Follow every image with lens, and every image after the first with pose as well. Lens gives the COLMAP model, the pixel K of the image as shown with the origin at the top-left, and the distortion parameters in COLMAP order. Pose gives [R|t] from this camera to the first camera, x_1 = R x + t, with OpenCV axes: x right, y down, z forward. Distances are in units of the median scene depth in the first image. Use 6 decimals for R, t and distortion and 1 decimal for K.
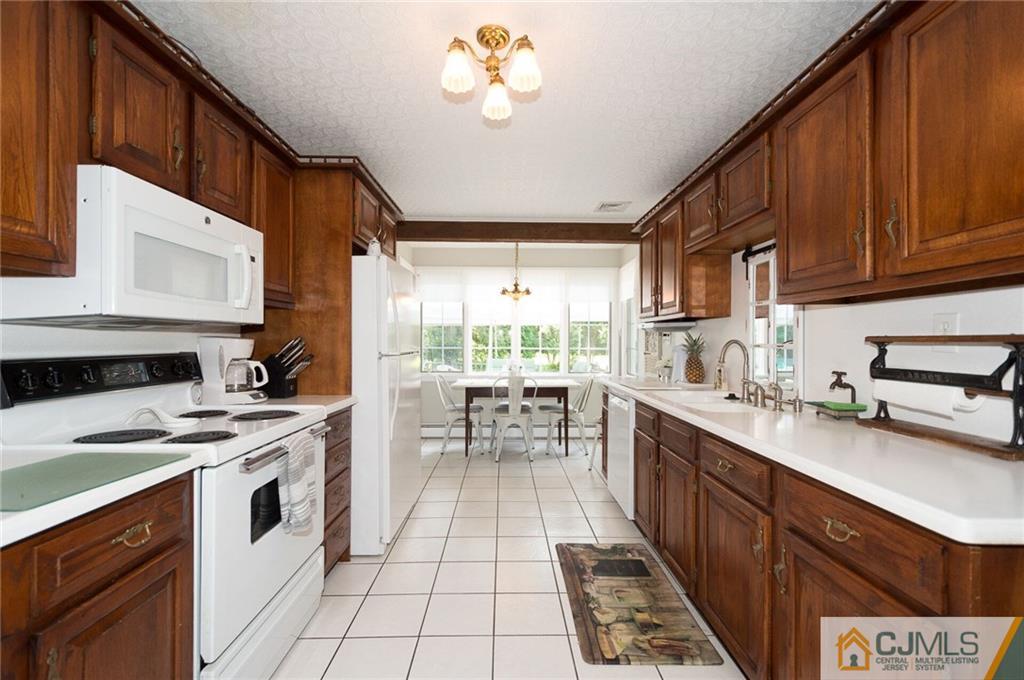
lens RADIAL K [[439.8, 0, 512.0], [0, 439.8, 340.0], [0, 0, 1]] dist [-0.001089, -0.000267]
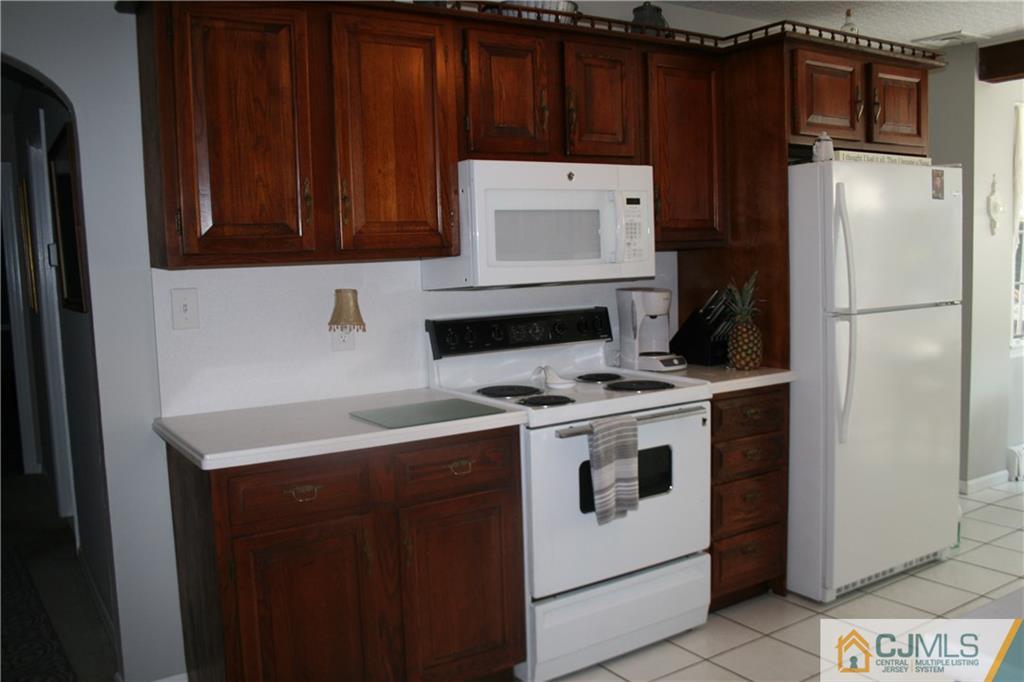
lens RADIAL K [[853.2, 0, 512.0], [0, 853.2, 341.0], [0, 0, 1]] dist [-0.162440, 0.142978]
pose [[0.514628, 0.065177, -0.854933, 0.756106], [0.036600, 0.994528, 0.097851, -0.092455], [0.856632, -0.081648, 0.509426, -0.063060]]
